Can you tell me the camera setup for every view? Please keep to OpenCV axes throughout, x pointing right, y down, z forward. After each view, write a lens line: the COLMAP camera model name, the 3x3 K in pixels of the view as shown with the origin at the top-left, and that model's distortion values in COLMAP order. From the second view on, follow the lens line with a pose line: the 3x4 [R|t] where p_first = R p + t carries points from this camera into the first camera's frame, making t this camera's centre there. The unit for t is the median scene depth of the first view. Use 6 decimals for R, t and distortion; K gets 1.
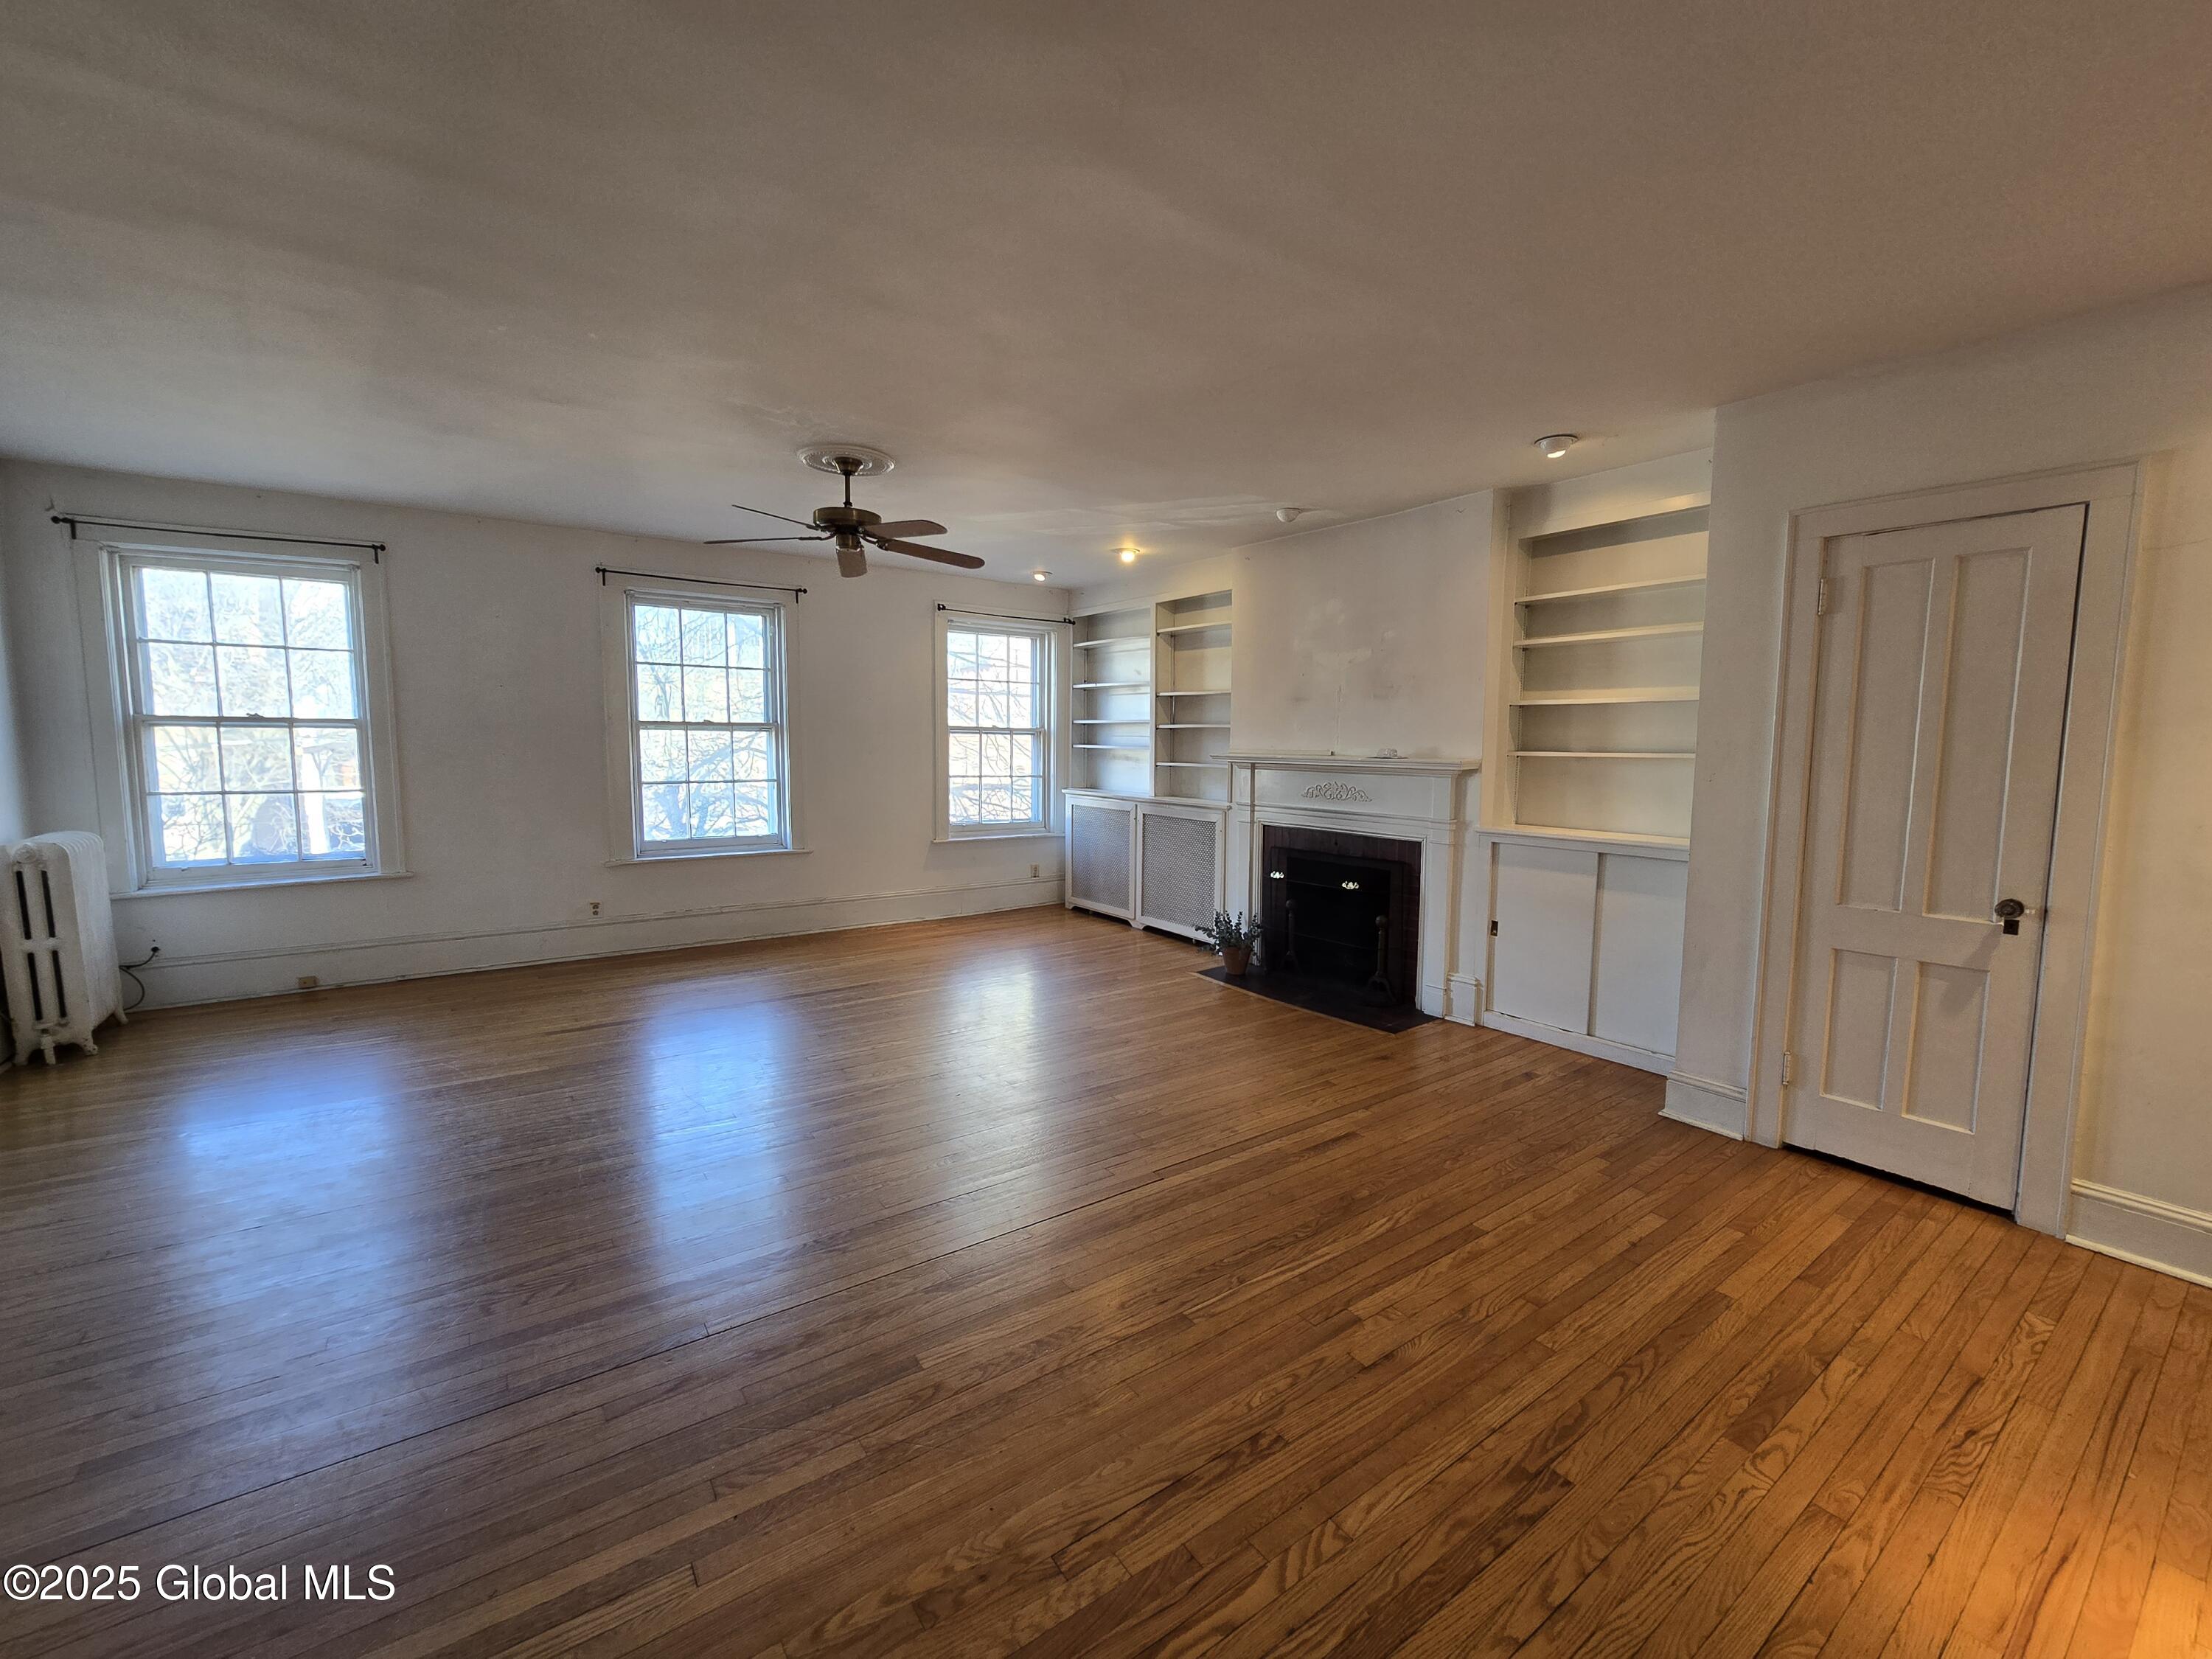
lens RADIAL K [[899.9, 0, 1100.9], [0, 899.9, 821.8], [0, 0, 1]] dist [-0.003758, 0.000056]
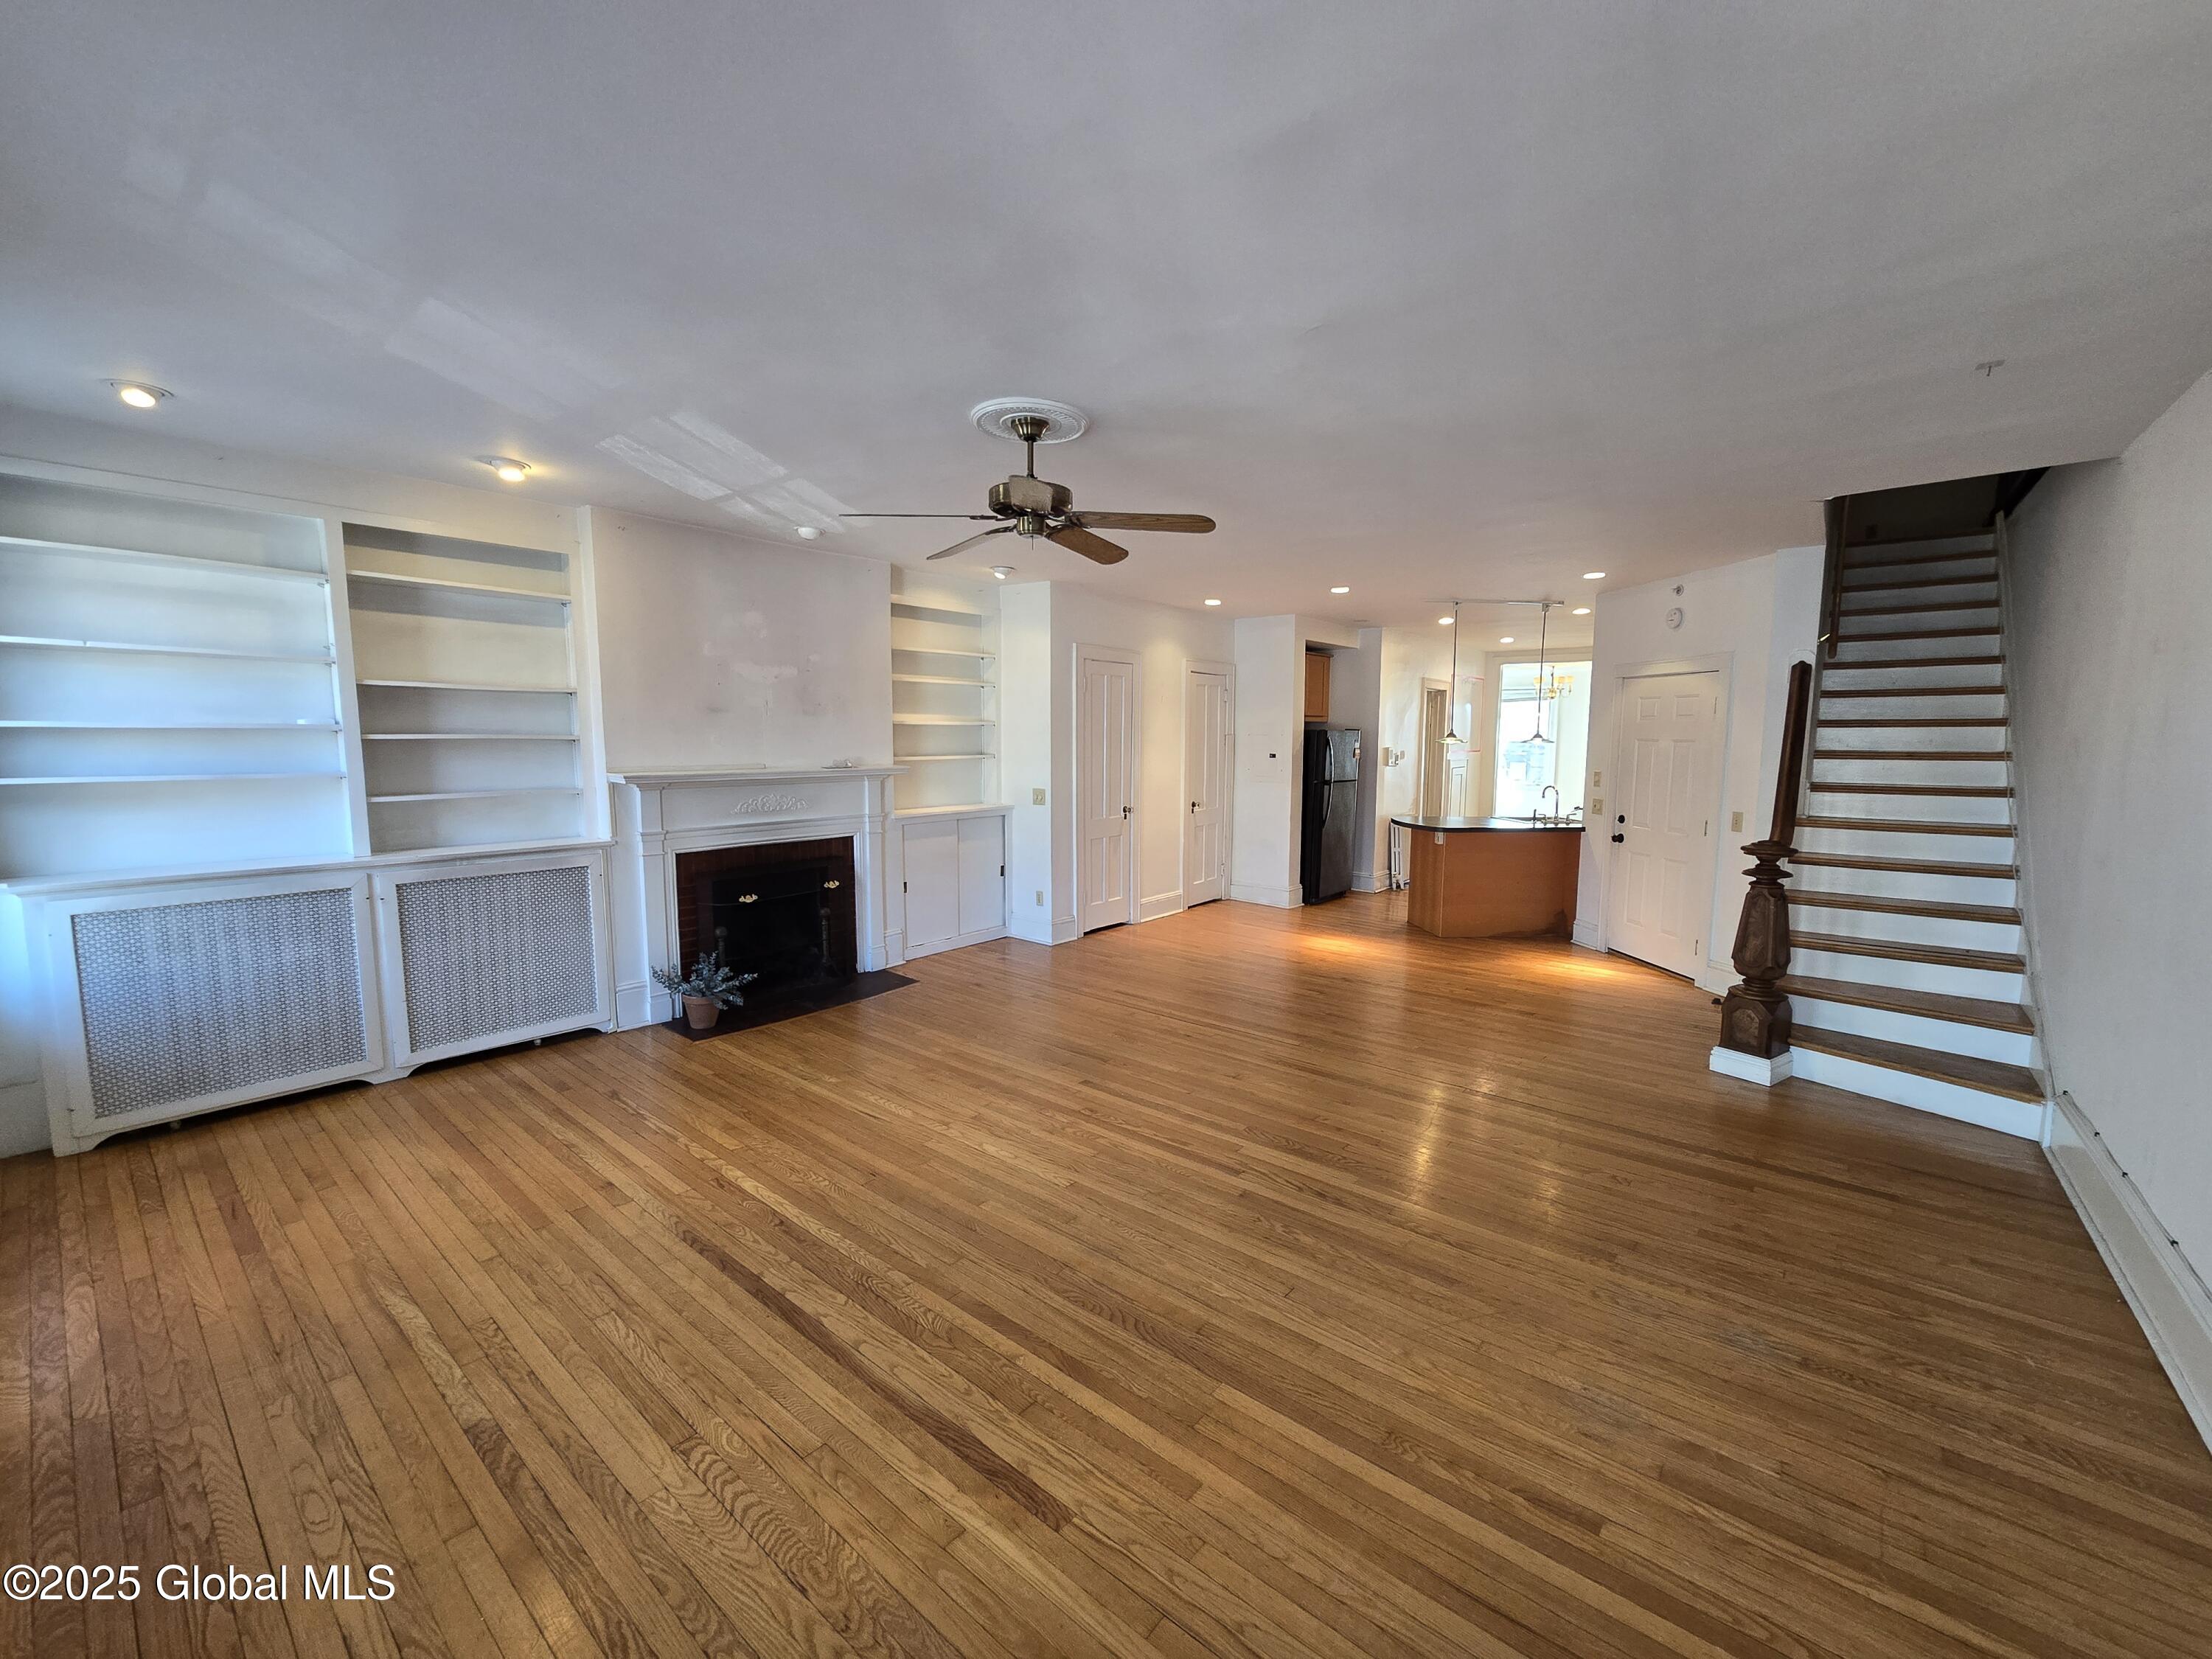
lens RADIAL K [[899.9, 0, 1108.5], [0, 899.9, 838.4], [0, 0, 1]] dist [-0.003758, 0.000056]
pose [[-0.251875, -0.123527, 0.959844, -0.773811], [0.079771, 0.985795, 0.147800, -0.108760], [-0.964466, 0.113795, -0.238443, 0.833117]]
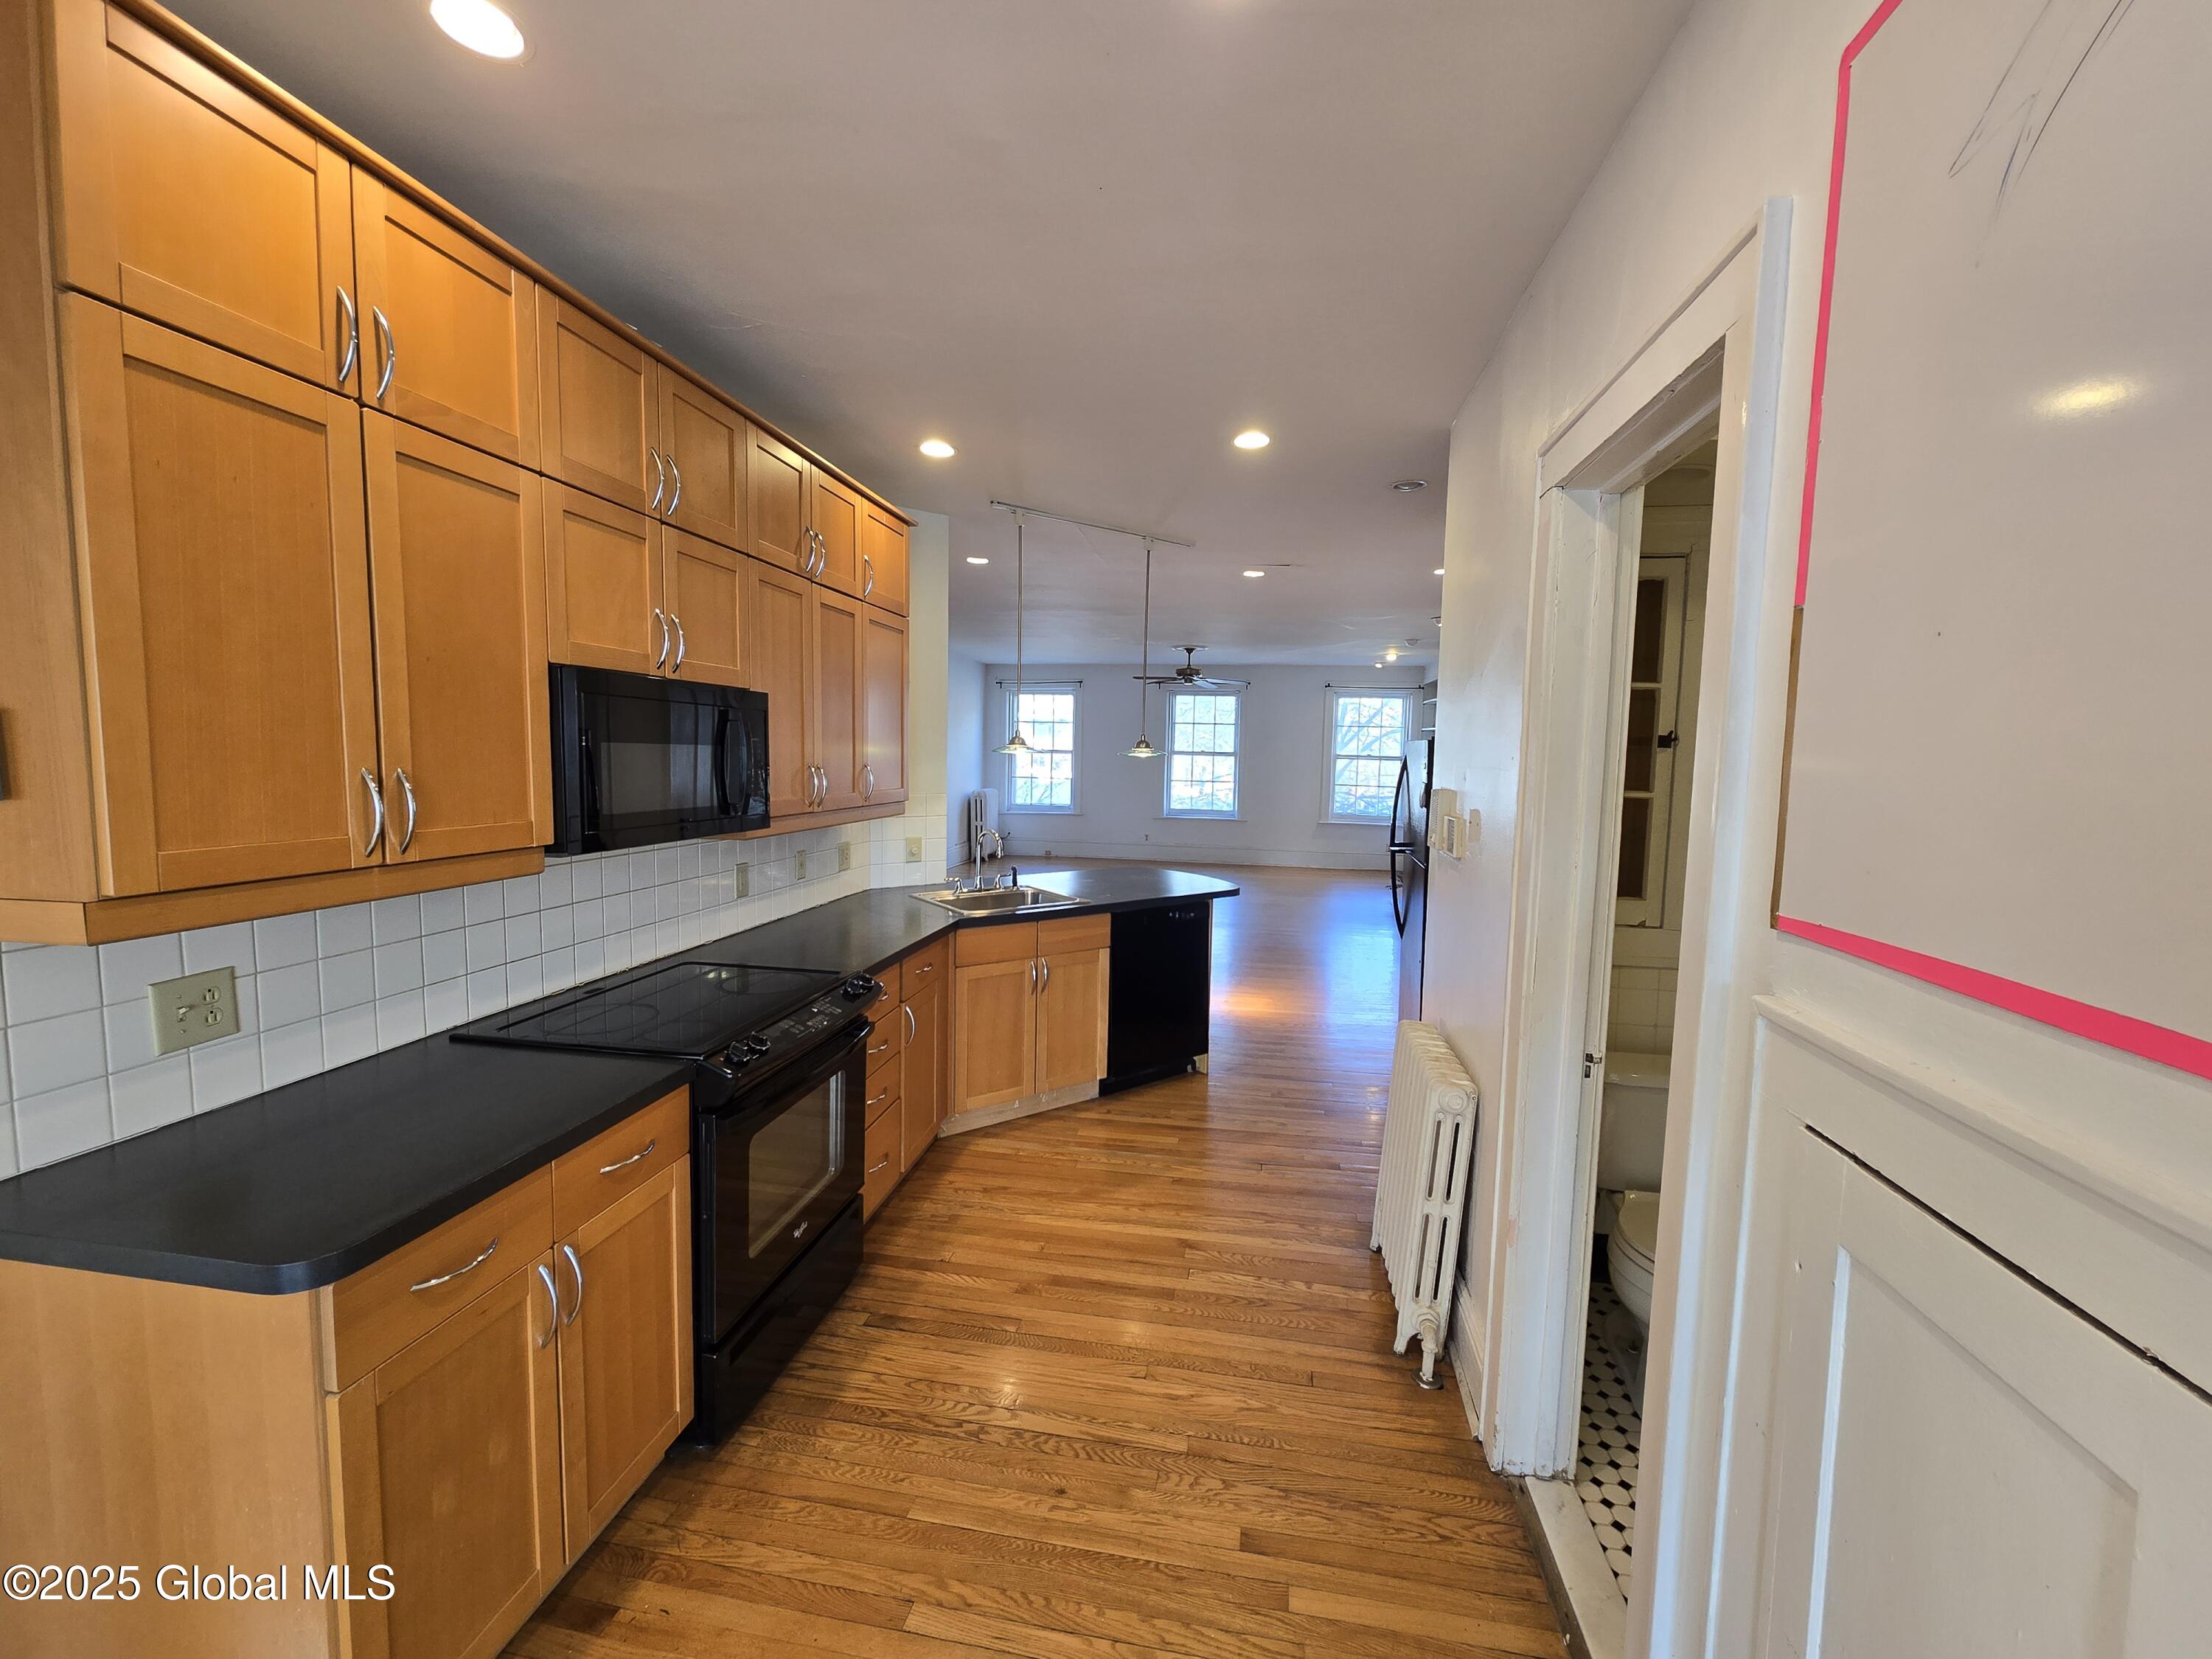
lens RADIAL K [[899.9, 0, 1106.4], [0, 899.9, 826.0], [0, 0, 1]] dist [-0.003758, 0.000056]
pose [[0.707845, 0.066051, -0.703273, 0.985590], [-0.077161, 0.996891, 0.015964, 0.046199], [0.702141, 0.042965, 0.710740, -0.678746]]
